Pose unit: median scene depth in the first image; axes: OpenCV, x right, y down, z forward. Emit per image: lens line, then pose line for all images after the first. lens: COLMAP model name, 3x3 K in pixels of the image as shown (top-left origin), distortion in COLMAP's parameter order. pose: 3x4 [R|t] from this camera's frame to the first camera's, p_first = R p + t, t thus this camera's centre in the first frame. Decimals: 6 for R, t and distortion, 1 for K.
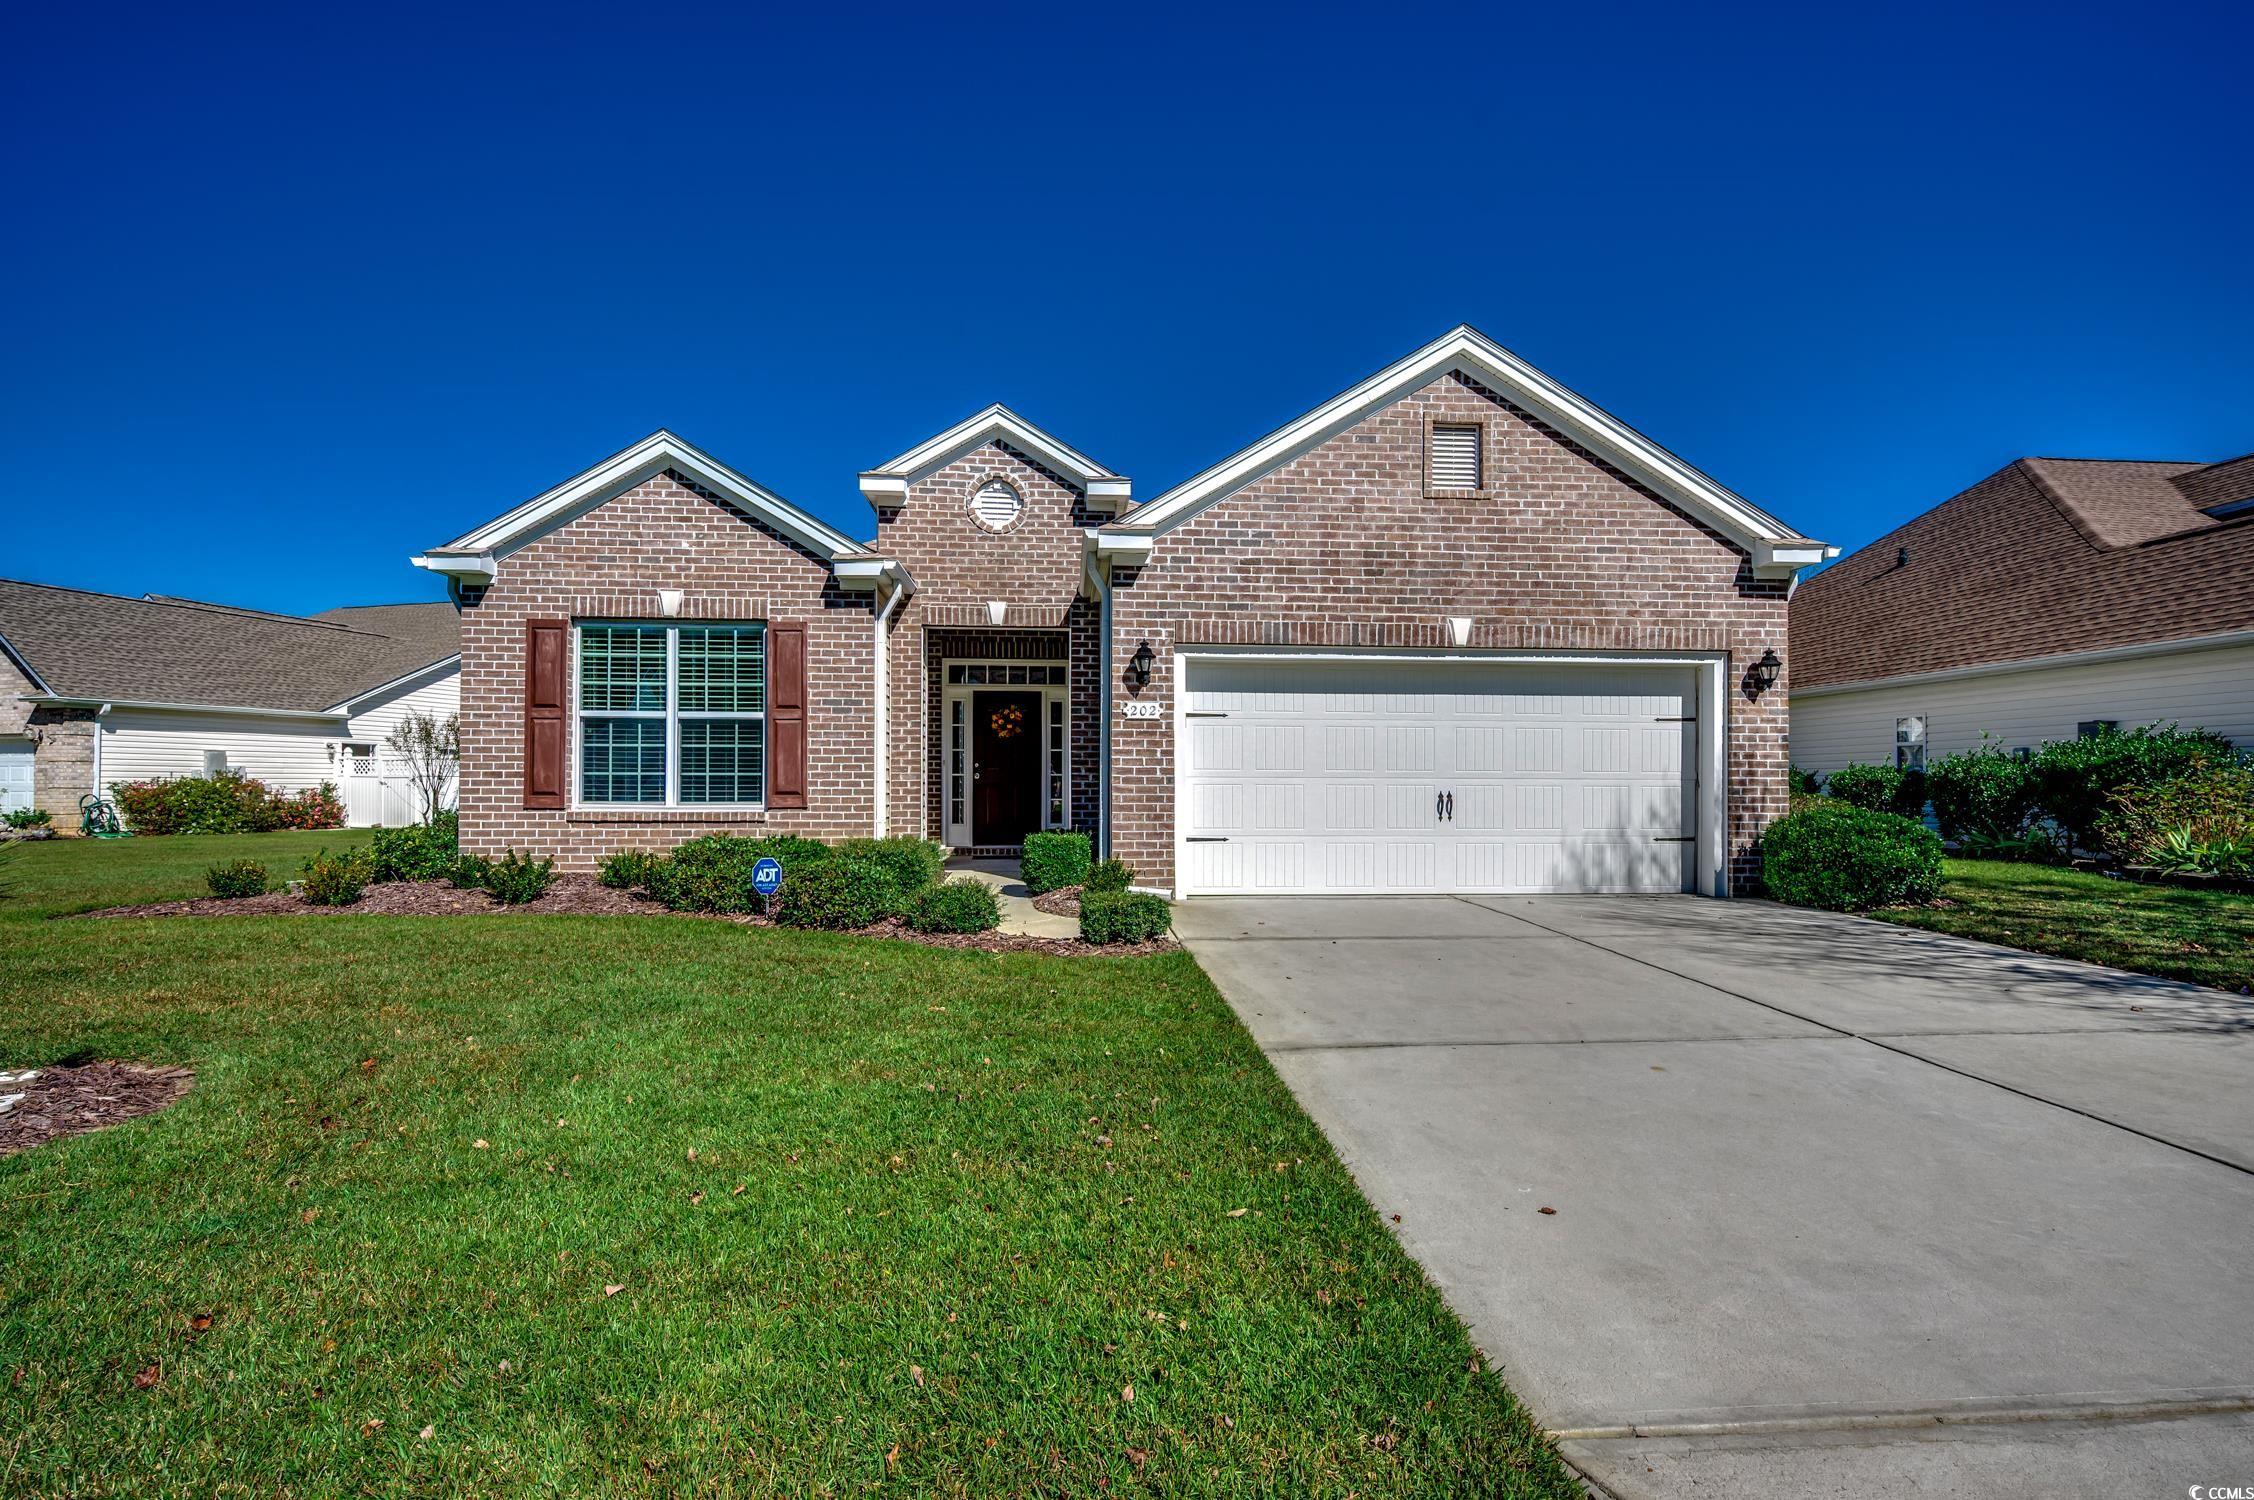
lens RADIAL K [[948.5, 0, 1130.9], [0, 948.5, 803.7], [0, 0, 1]] dist [0.000580, 0.000027]
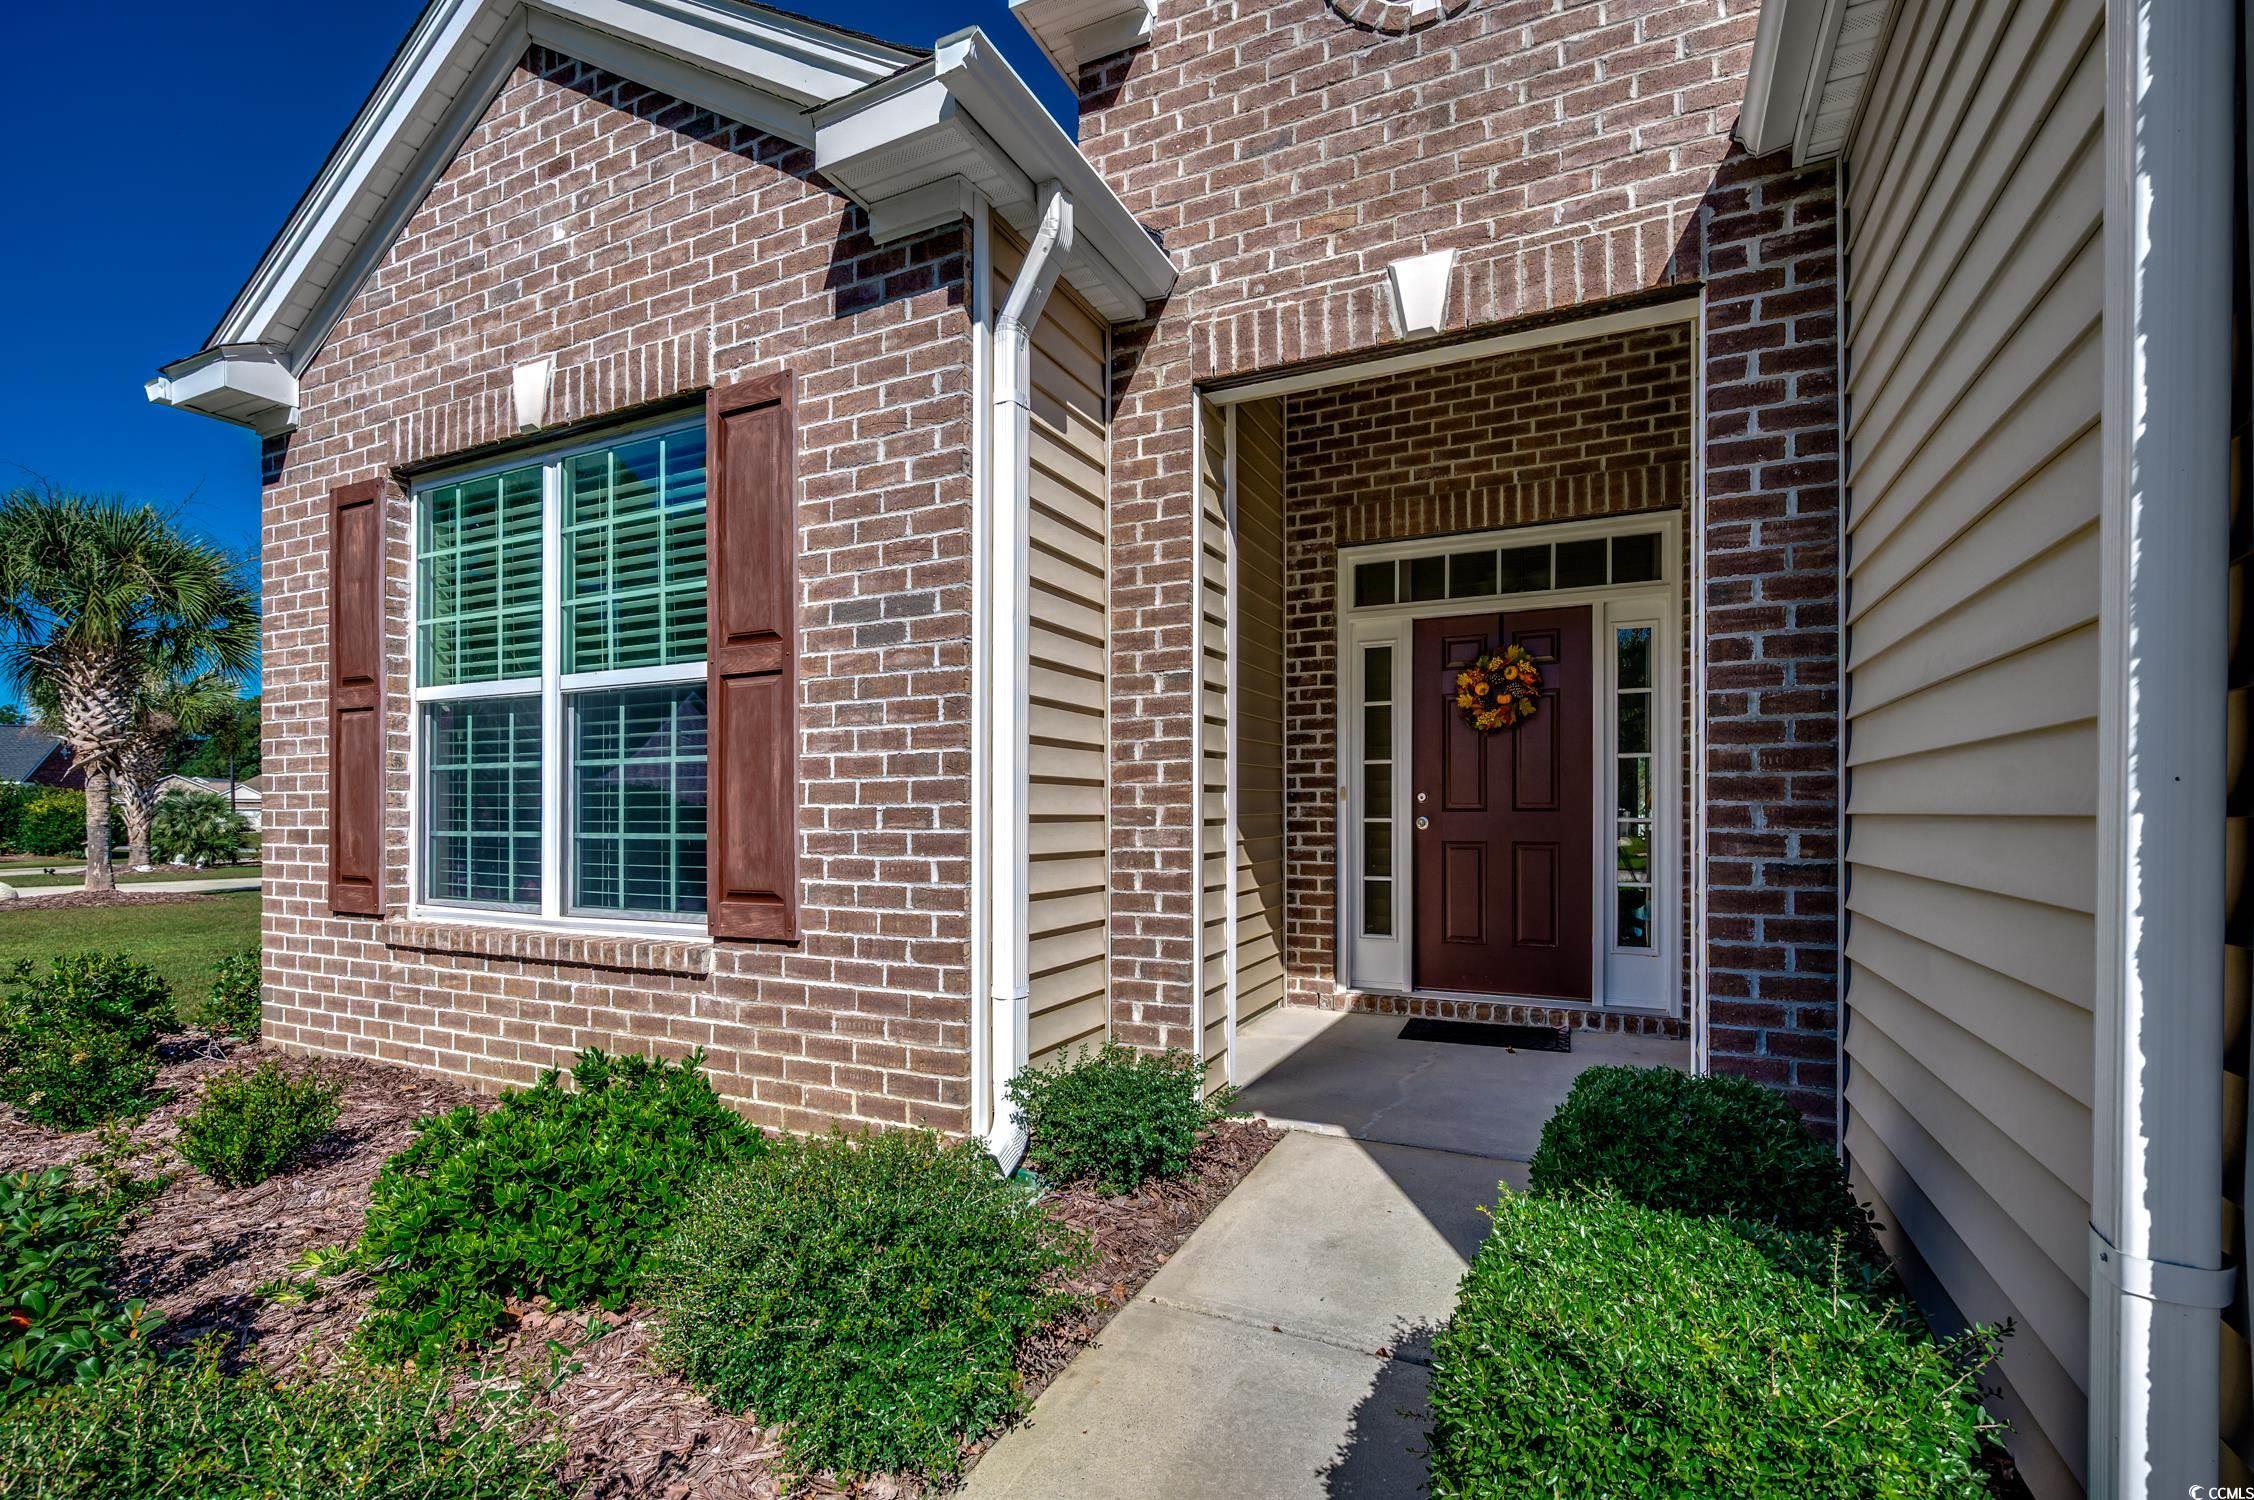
lens RADIAL K [[1022.7, 0, 1131.4], [0, 1022.7, 813.0], [0, 0, 1]] dist [0.003358, 0.000254]
pose [[0.865405, -0.004529, -0.501052, -0.066375], [-0.004694, 0.999842, -0.017146, -0.034630], [0.501051, 0.017190, 0.865247, 0.754733]]
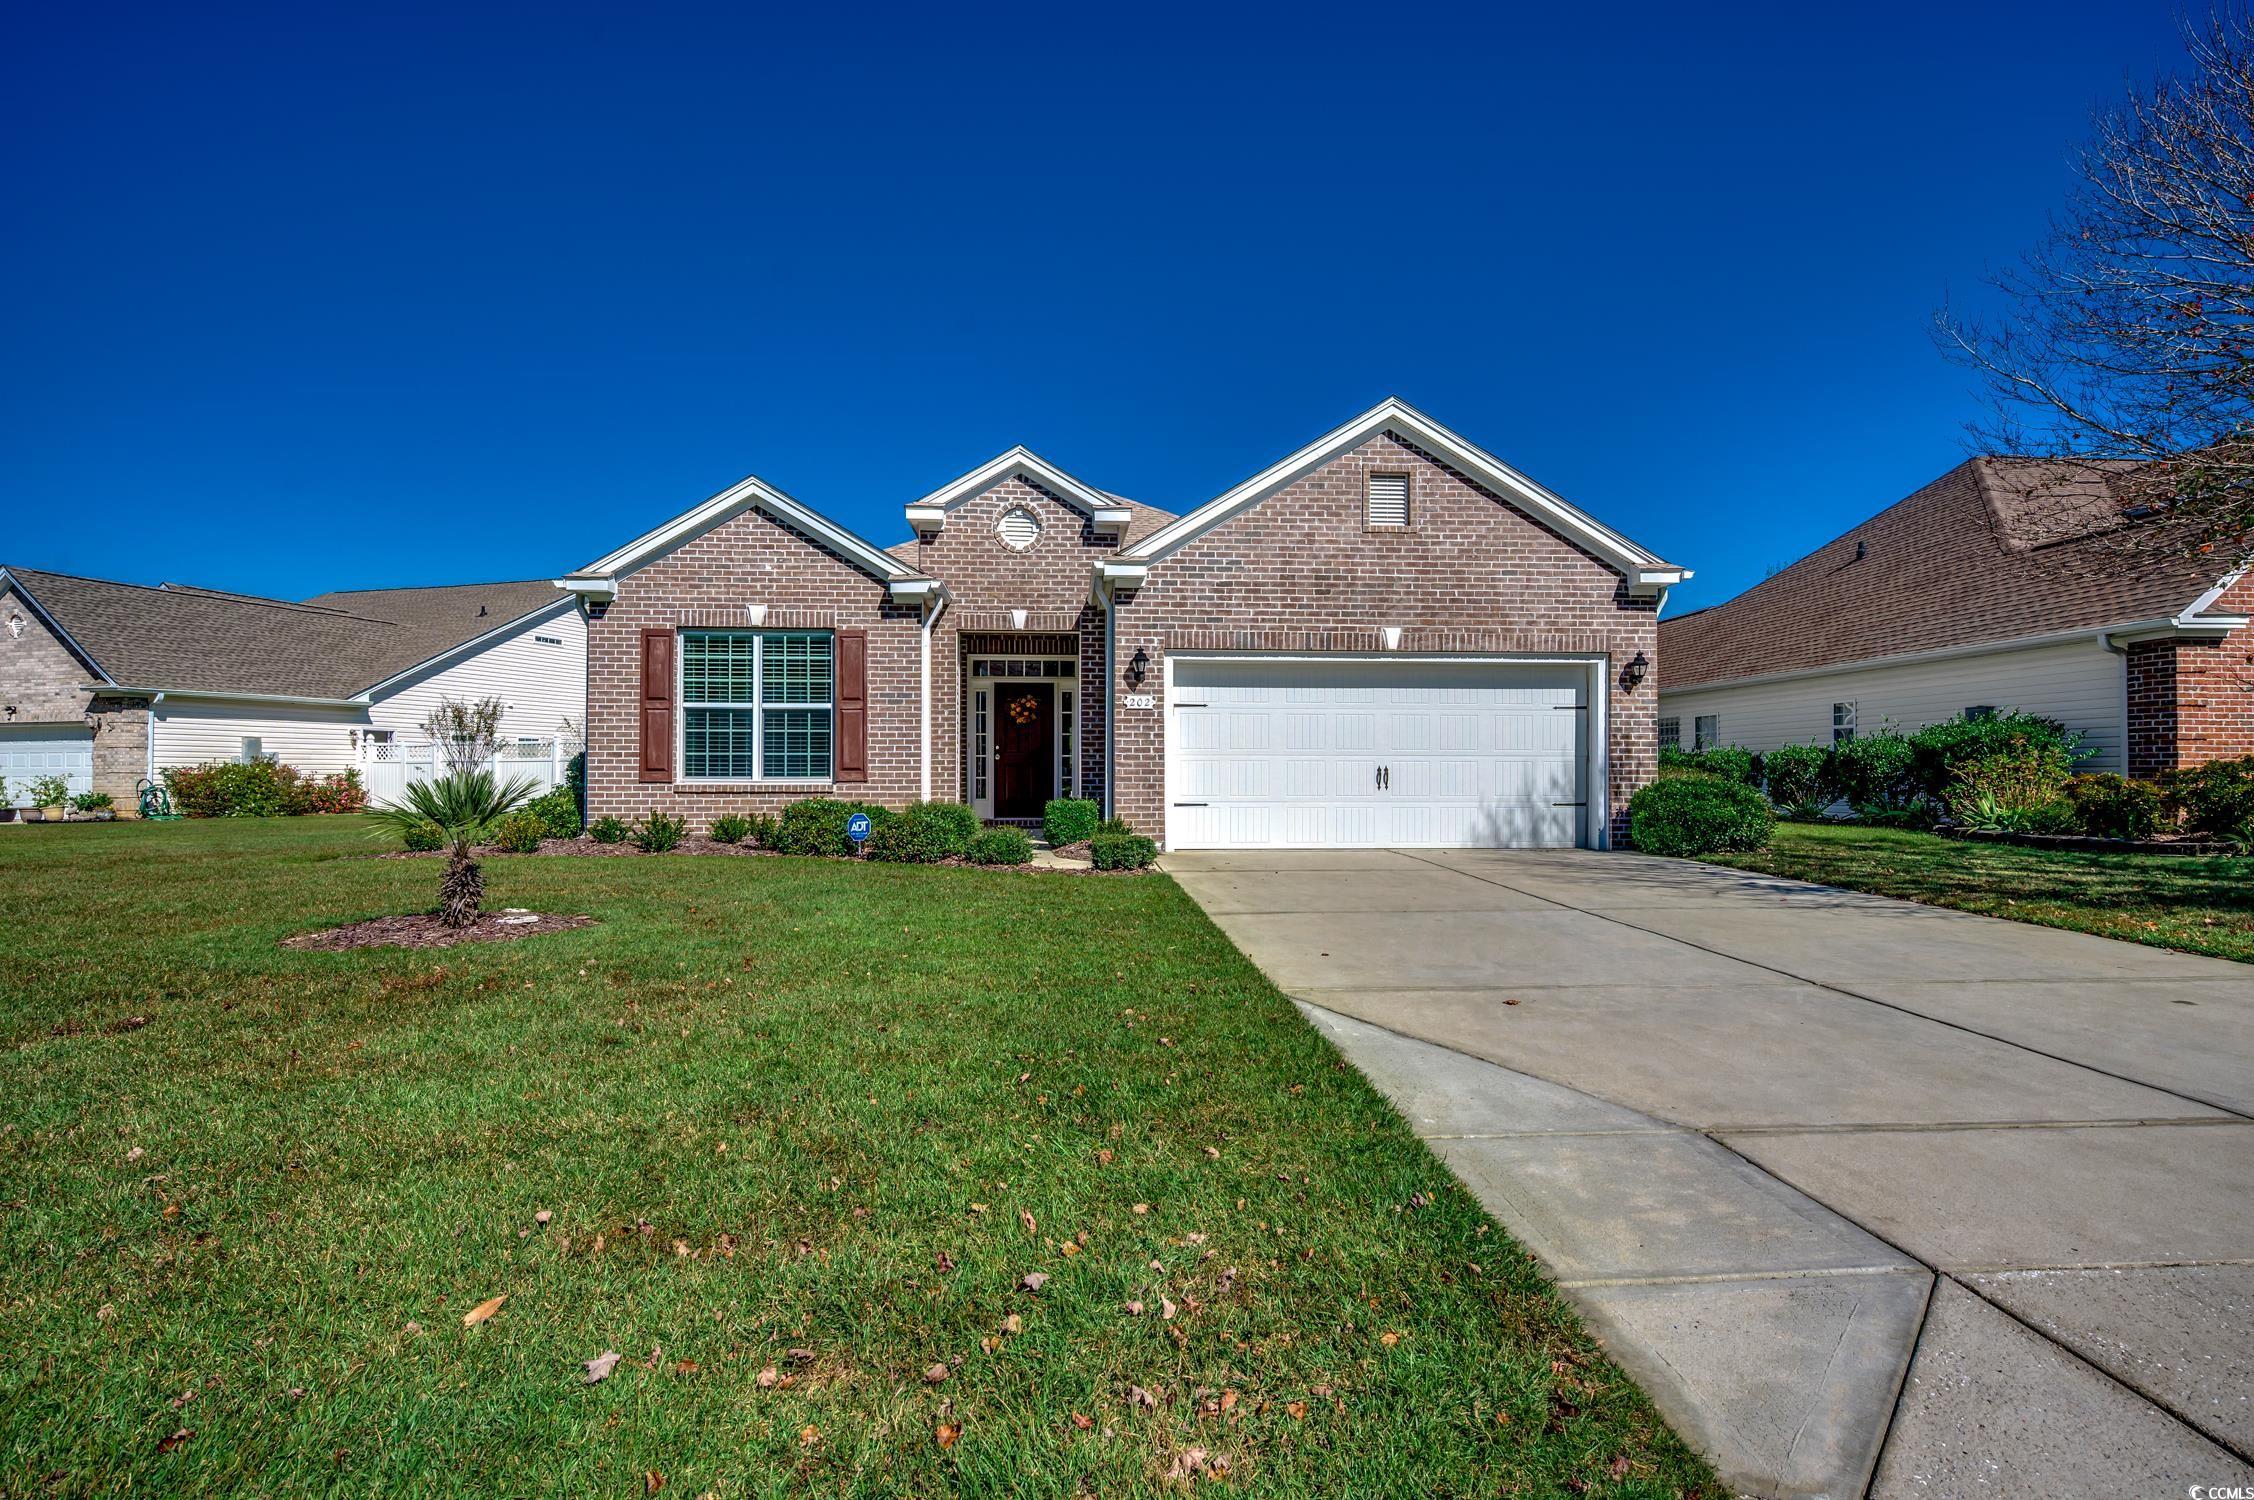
lens RADIAL K [[1024.6, 0, 1130.7], [0, 1024.6, 791.4], [0, 0, 1]] dist [0.002368, 0.000470]
pose [[0.999970, -0.002090, -0.007486, 0.009558], [0.002076, 0.999996, -0.001860, 0.020644], [0.007490, 0.001844, 0.999970, -0.323164]]
